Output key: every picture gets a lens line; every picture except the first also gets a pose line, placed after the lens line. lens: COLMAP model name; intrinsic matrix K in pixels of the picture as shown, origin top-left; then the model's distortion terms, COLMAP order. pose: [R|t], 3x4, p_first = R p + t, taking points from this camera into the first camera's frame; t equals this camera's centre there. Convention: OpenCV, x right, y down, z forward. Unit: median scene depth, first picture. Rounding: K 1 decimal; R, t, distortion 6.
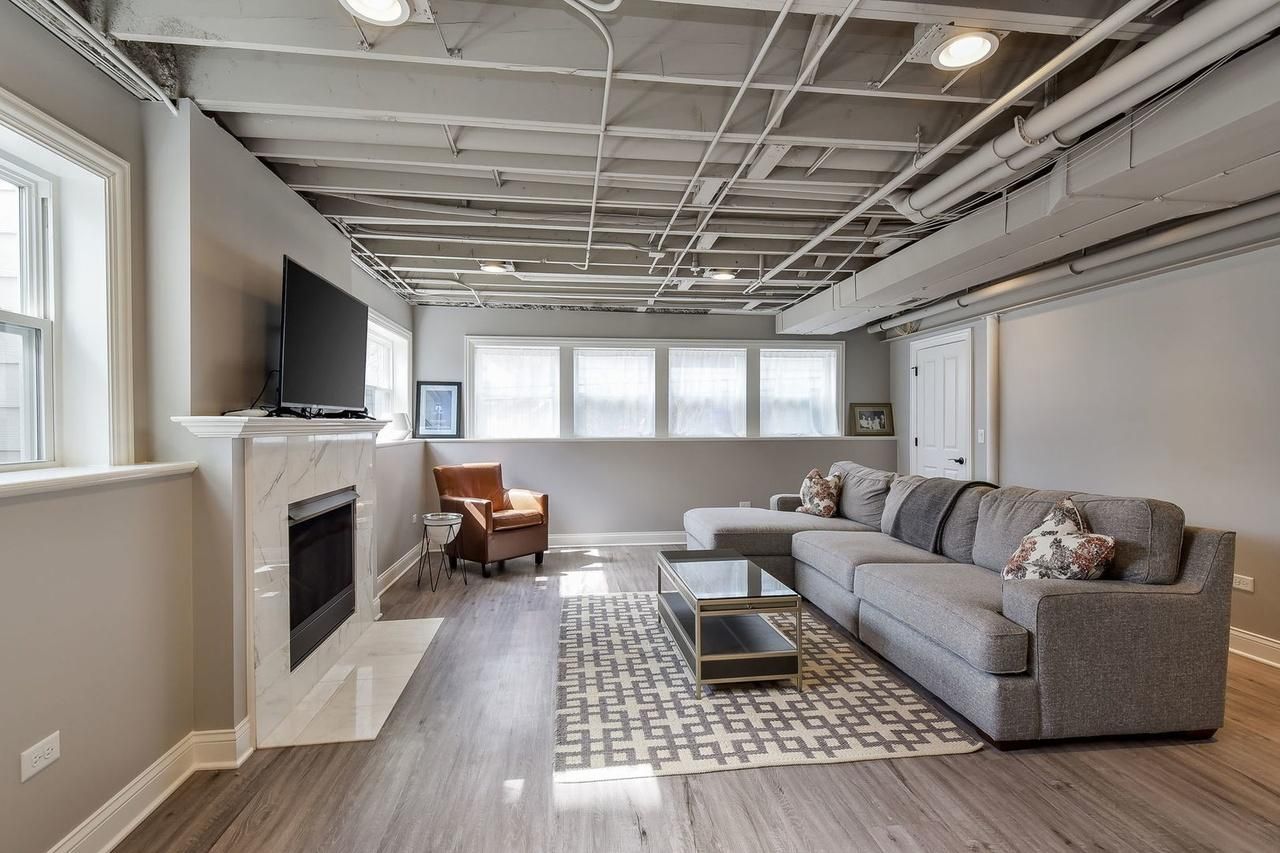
lens RADIAL K [[607.4, 0, 640.0], [0, 607.4, 426.5], [0, 0, 1]] dist [0.002926, -0.000380]
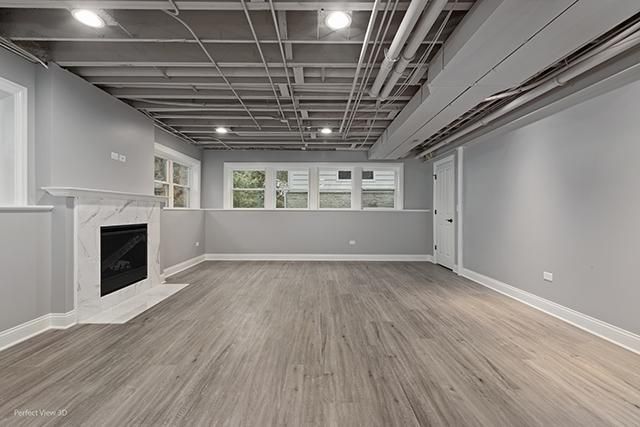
lens RADIAL K [[298.6, 0, 320.0], [0, 298.6, 213.5], [0, 0, 1]] dist [-0.002076, 0.000464]
pose [[0.992113, 0.007860, -0.125101, 0.402815], [-0.006822, 0.999939, 0.008722, 0.051437], [0.125162, -0.007800, 0.992106, -0.061324]]
